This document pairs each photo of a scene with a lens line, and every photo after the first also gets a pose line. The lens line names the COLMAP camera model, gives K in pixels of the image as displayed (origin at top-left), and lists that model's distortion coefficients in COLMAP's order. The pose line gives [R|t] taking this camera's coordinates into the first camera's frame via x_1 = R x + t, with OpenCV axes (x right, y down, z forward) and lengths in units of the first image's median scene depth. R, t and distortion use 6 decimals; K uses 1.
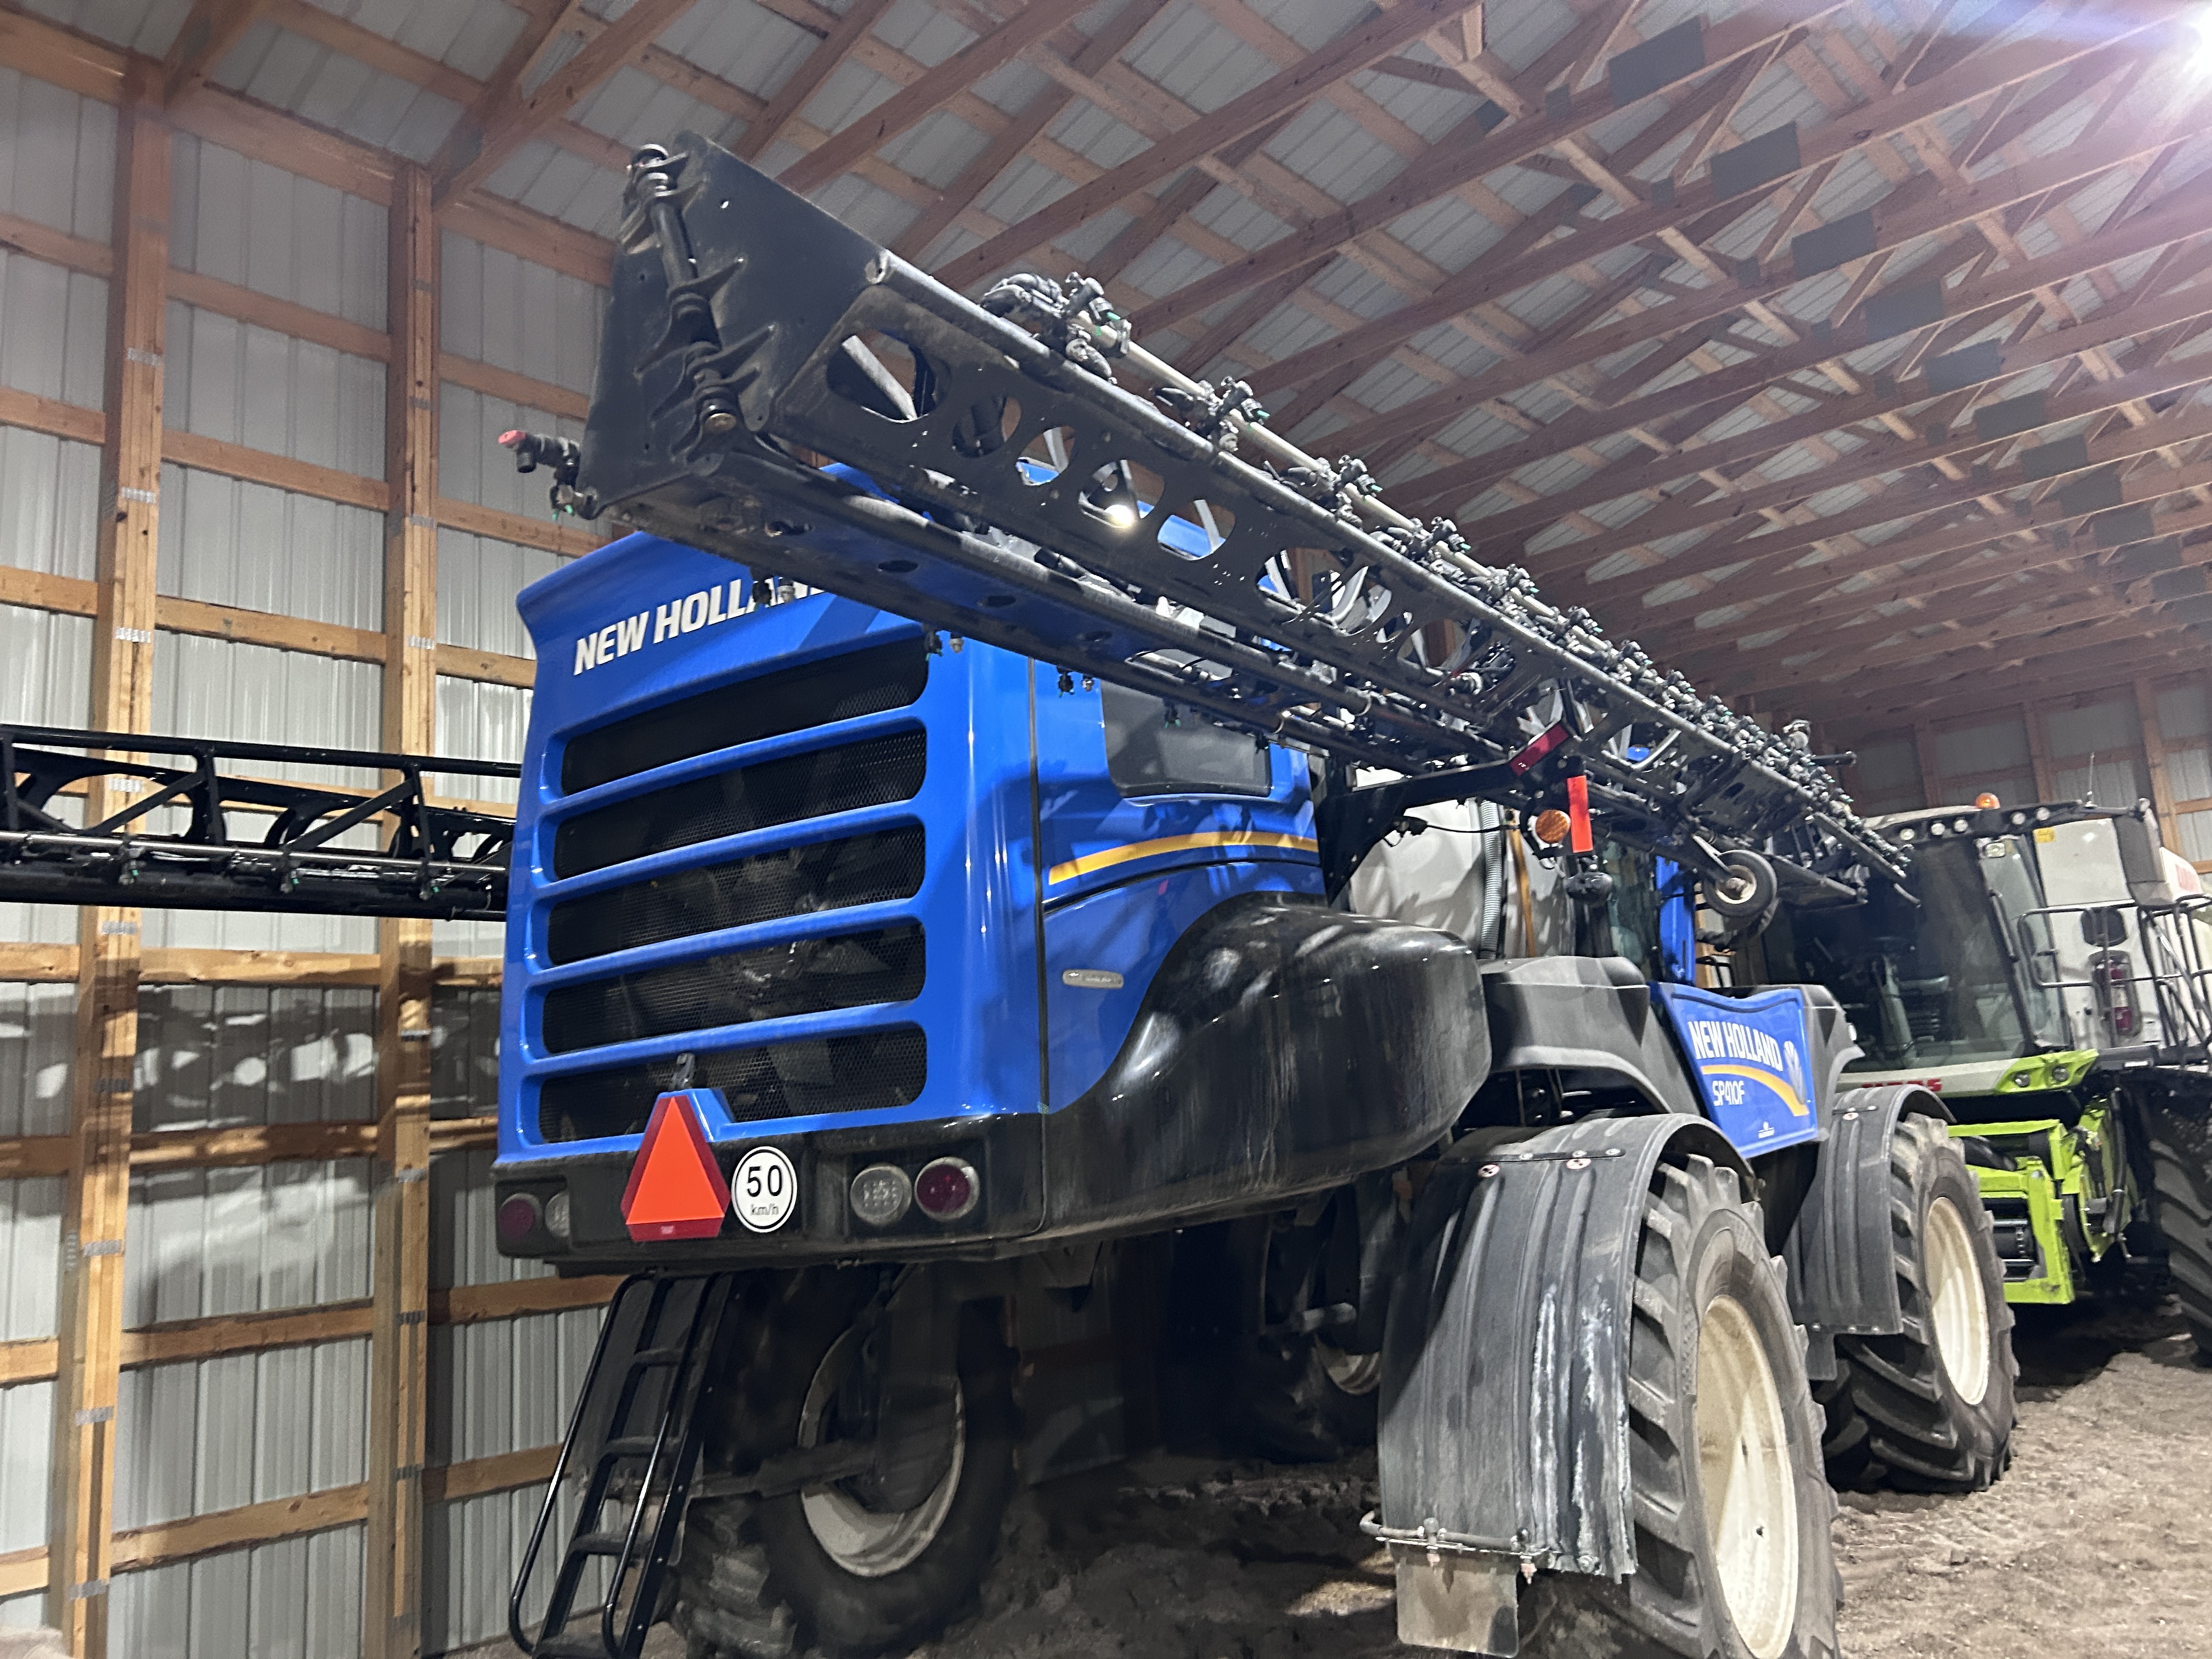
lens RADIAL K [[1658.4, 0, 1106.2], [0, 1658.4, 820.0], [0, 0, 1]] dist [0.050766, -0.053391]
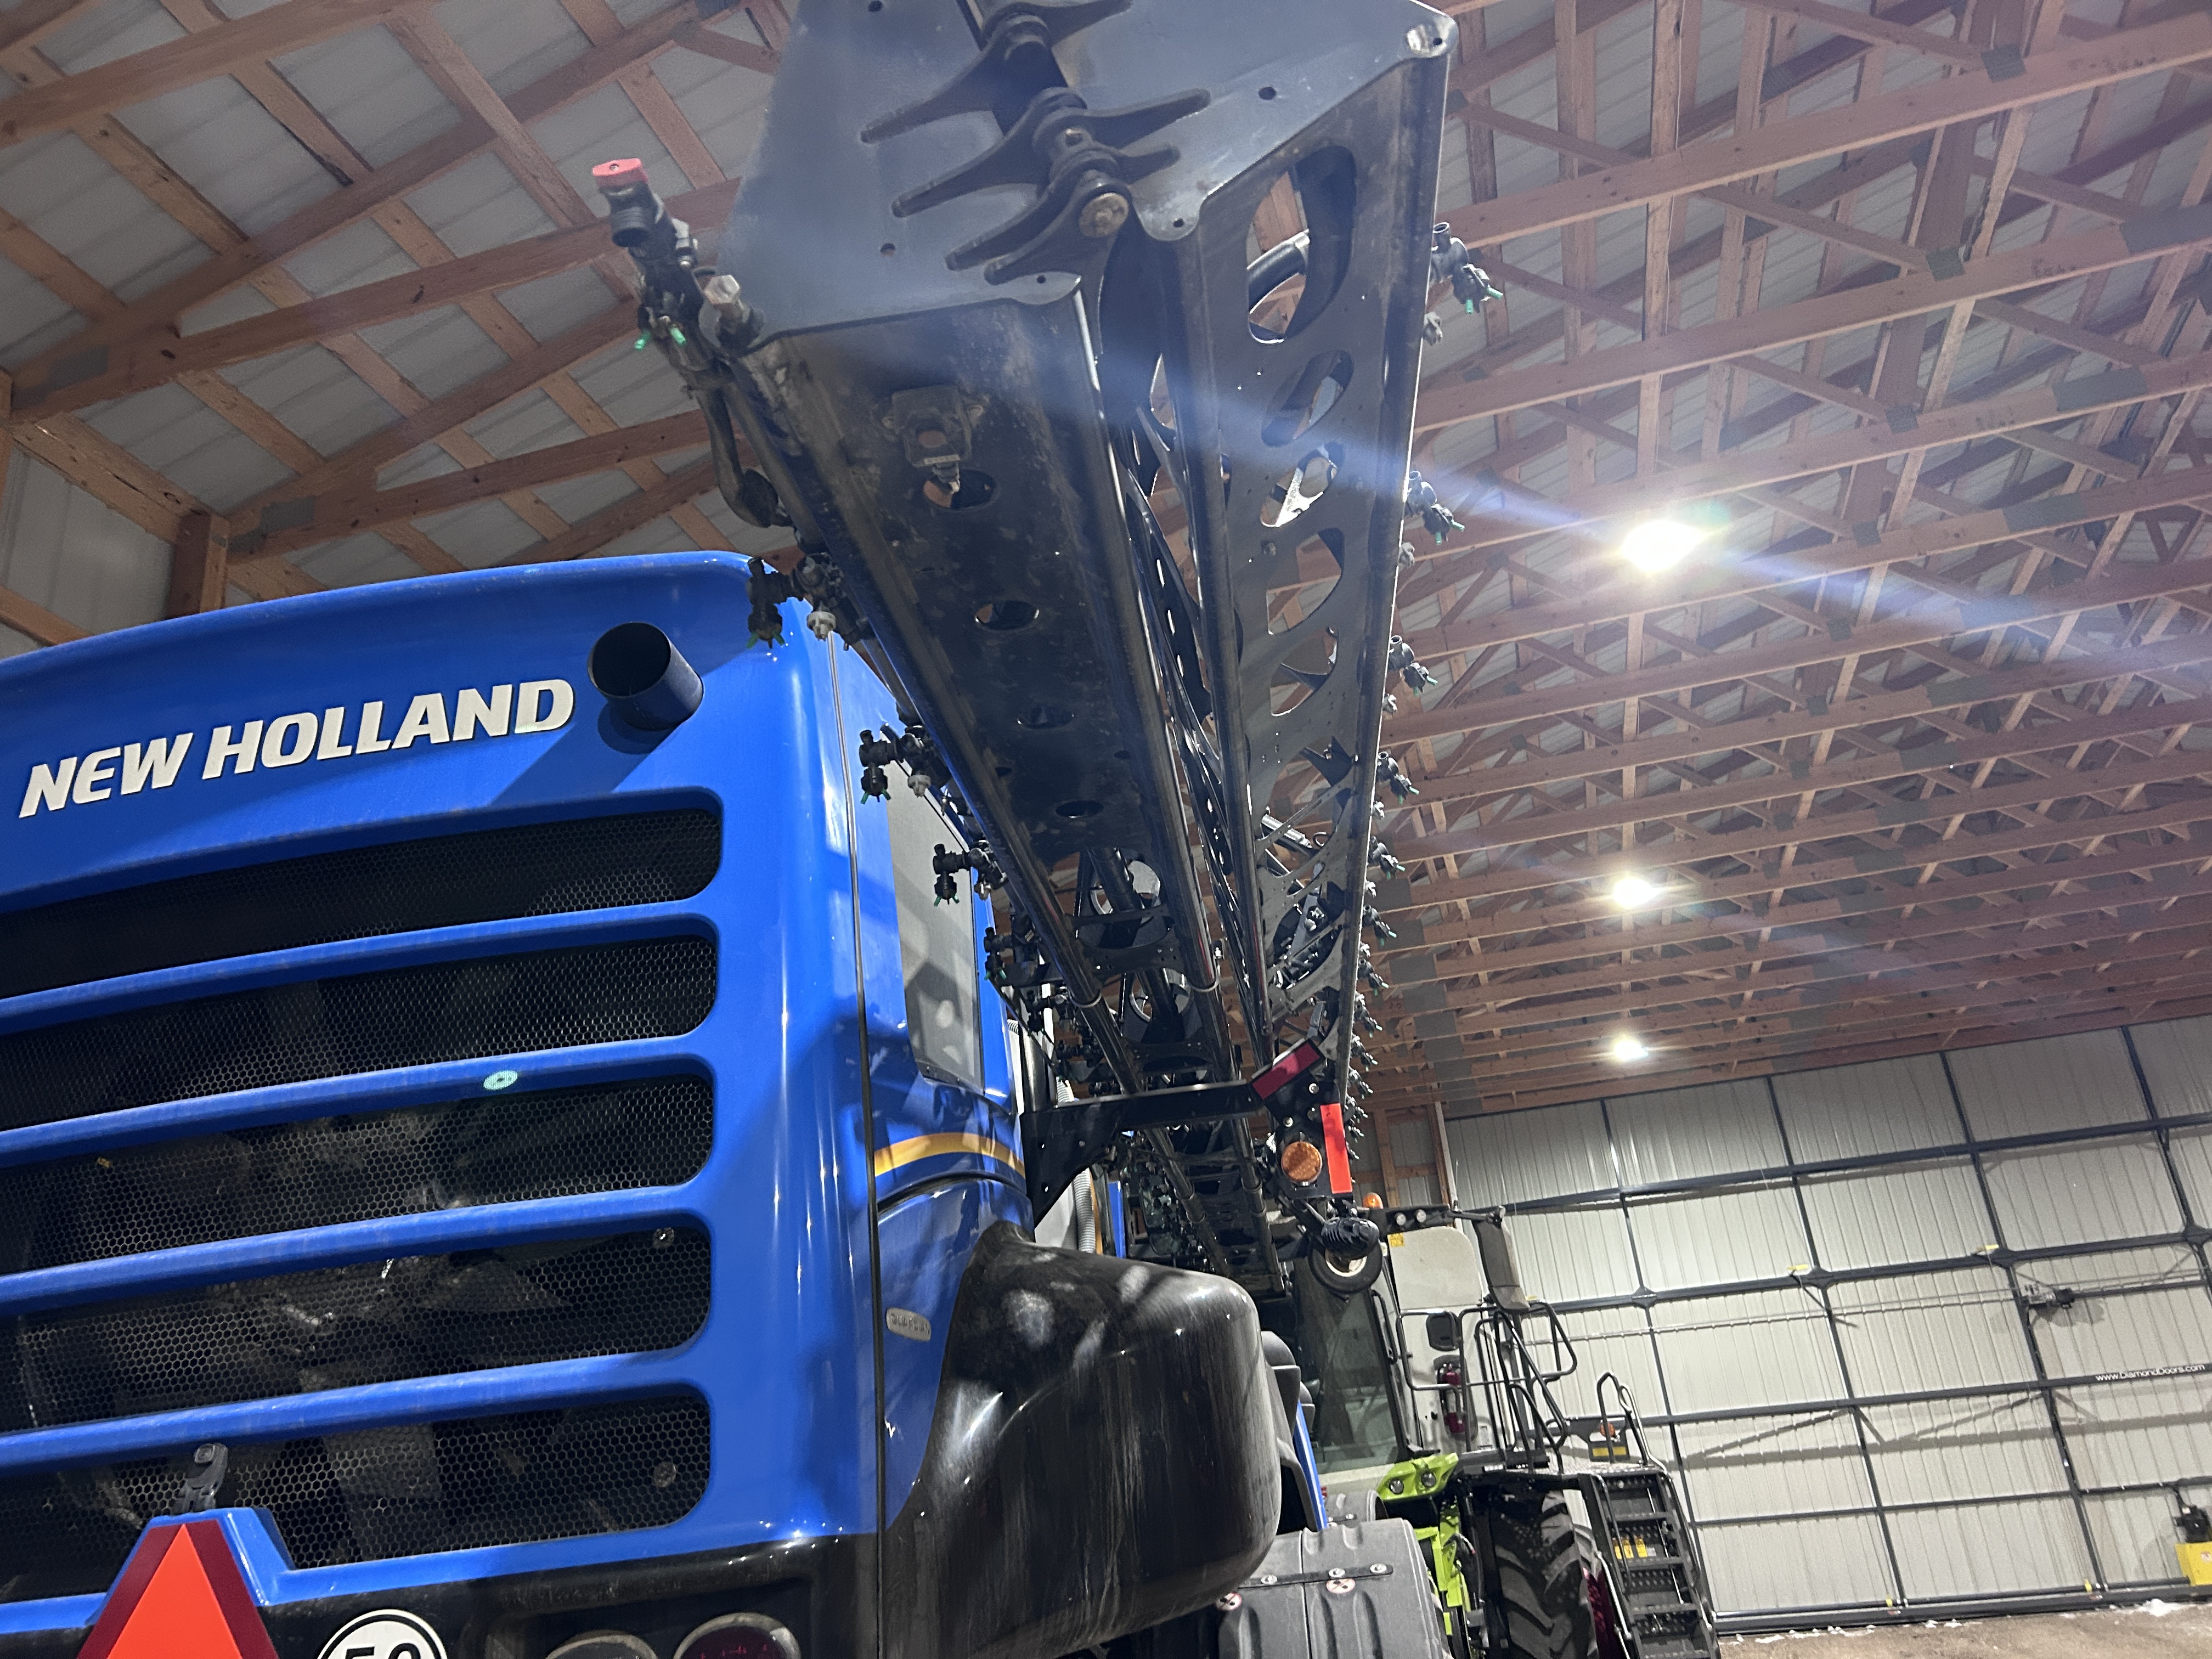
lens RADIAL K [[1658.4, 0, 1106.2], [0, 1658.4, 820.0], [0, 0, 1]] dist [0.050766, -0.053391]
pose [[0.898074, 0.149178, 0.413775, -0.232584], [-0.047974, 0.968338, -0.244991, 0.054663], [-0.437221, 0.200169, 0.876795, 0.288750]]
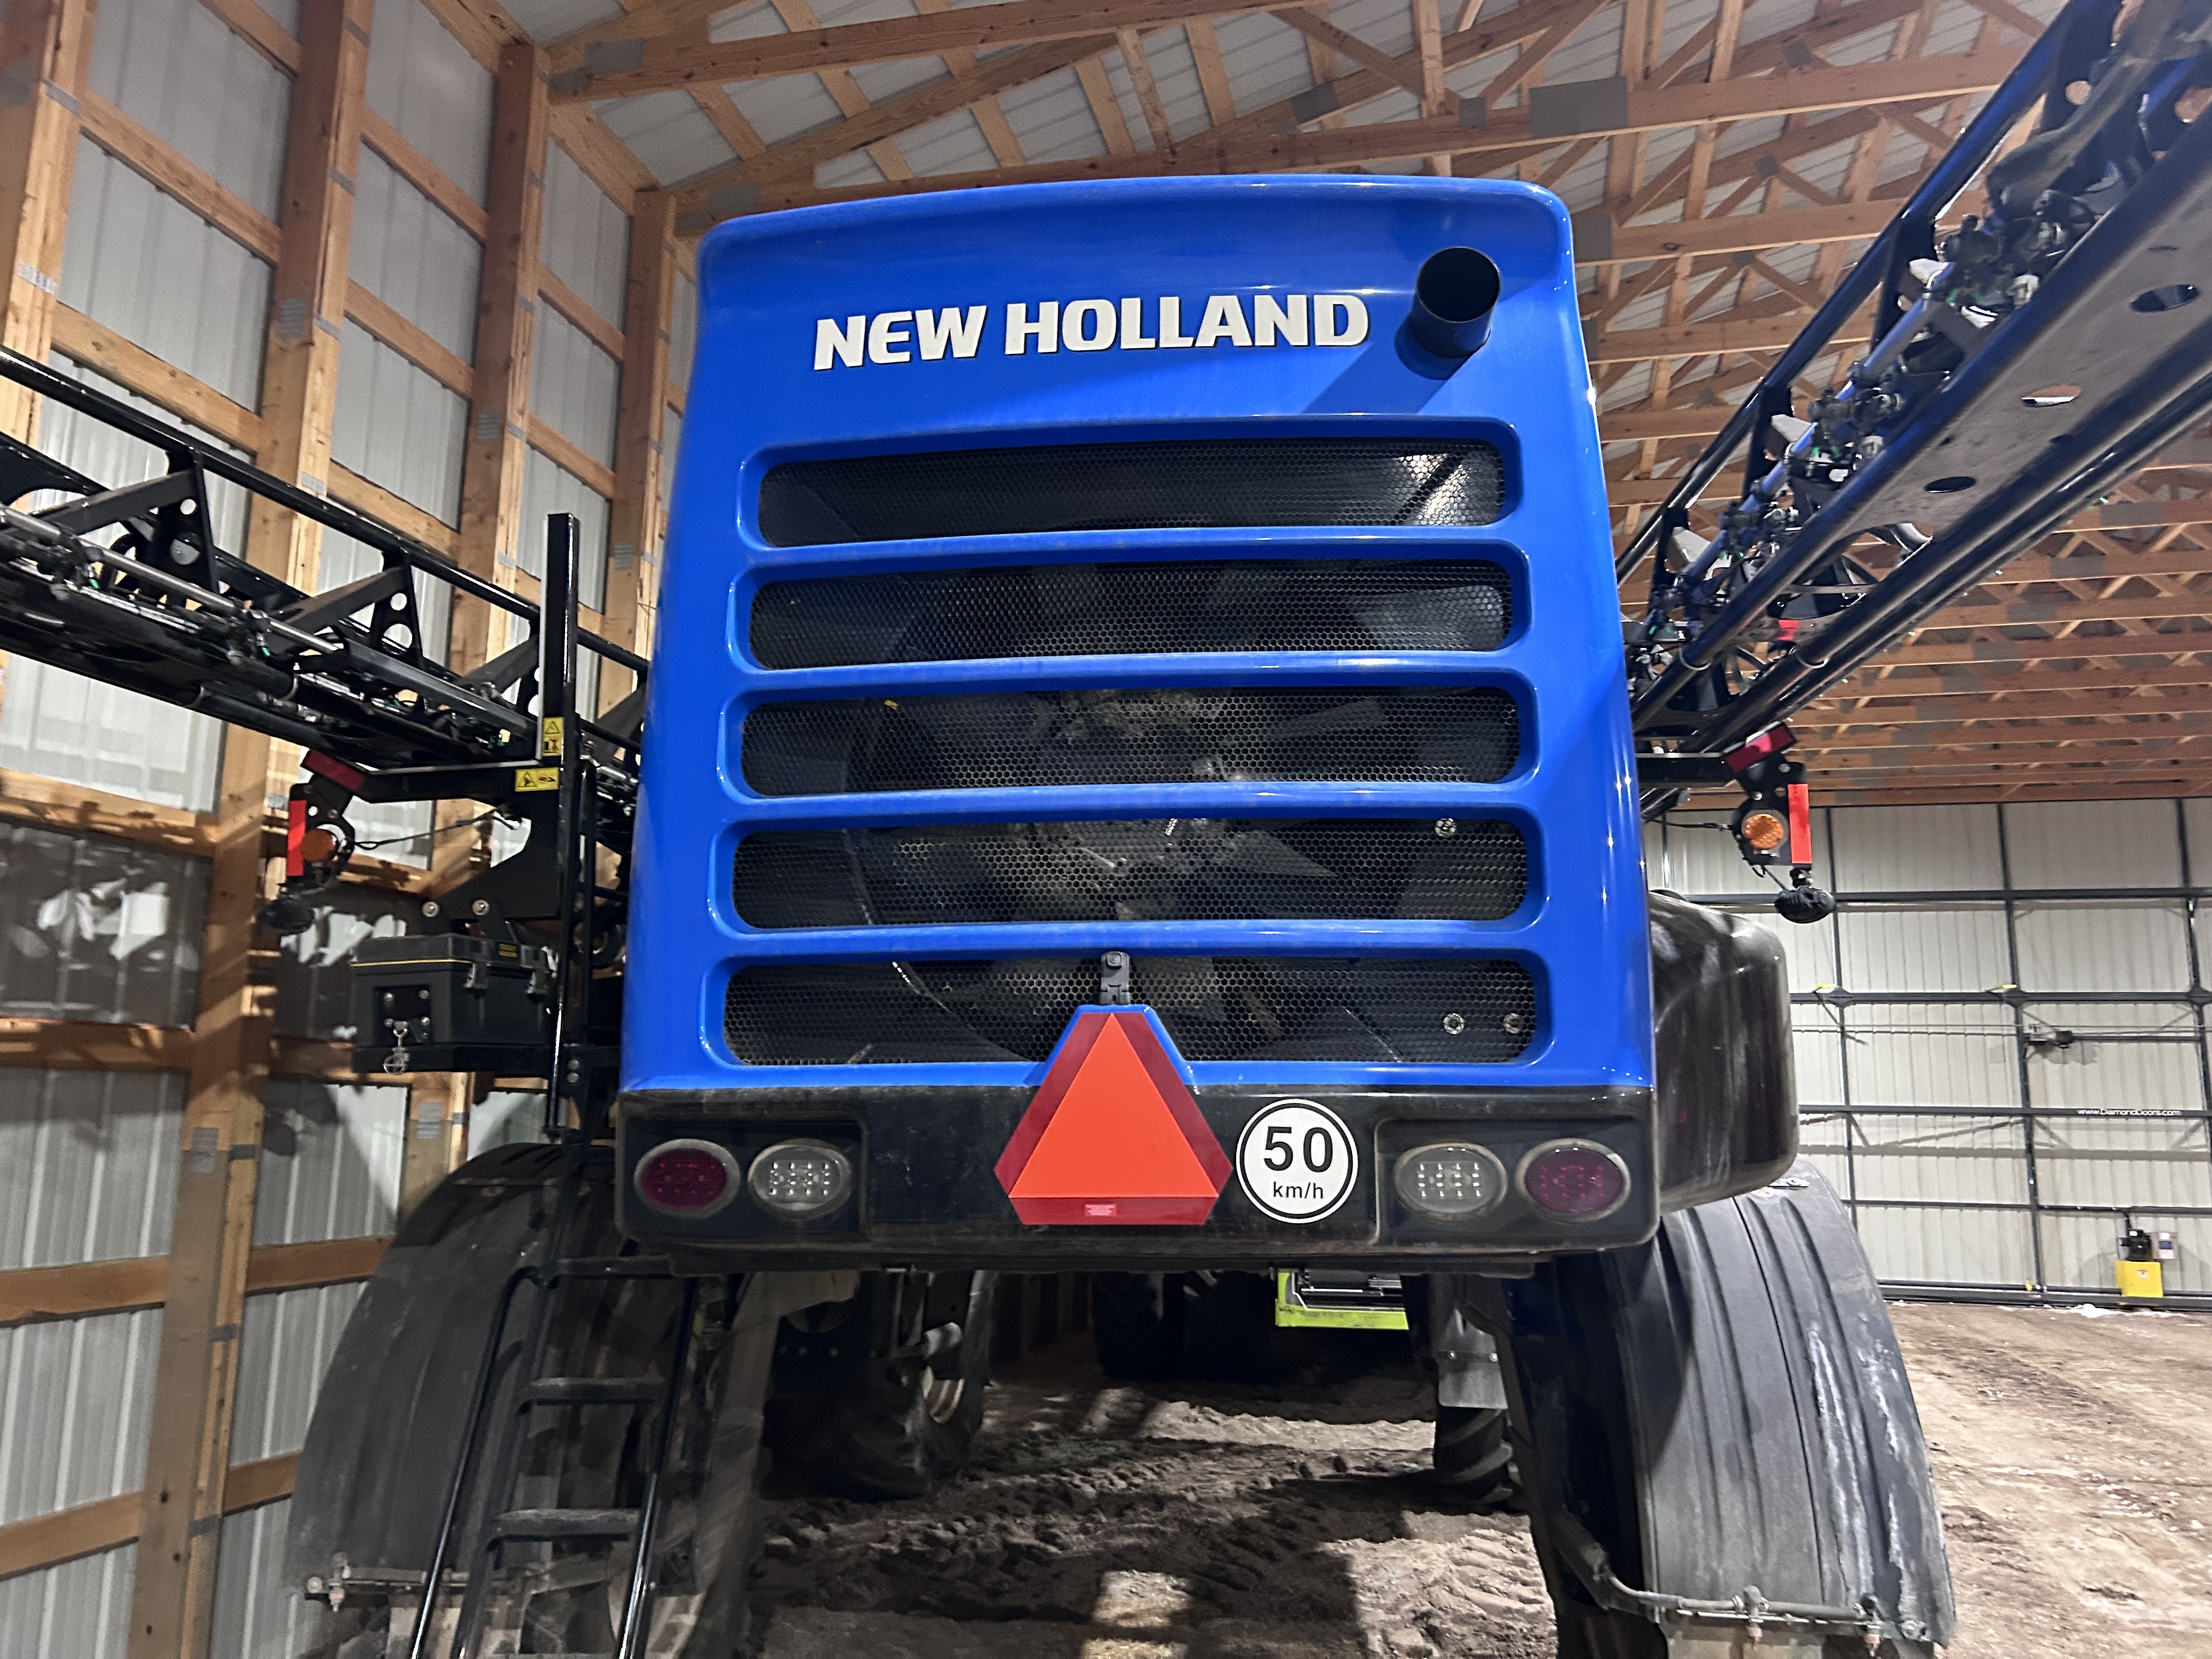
lens RADIAL K [[1650.8, 0, 1149.7], [0, 1650.8, 847.4], [0, 0, 1]] dist [0.052909, -0.047623]
pose [[0.870149, 0.155544, 0.467598, -0.528333], [-0.158147, 0.986831, -0.033969, 0.111801], [-0.466723, -0.044392, 0.883289, 0.379100]]
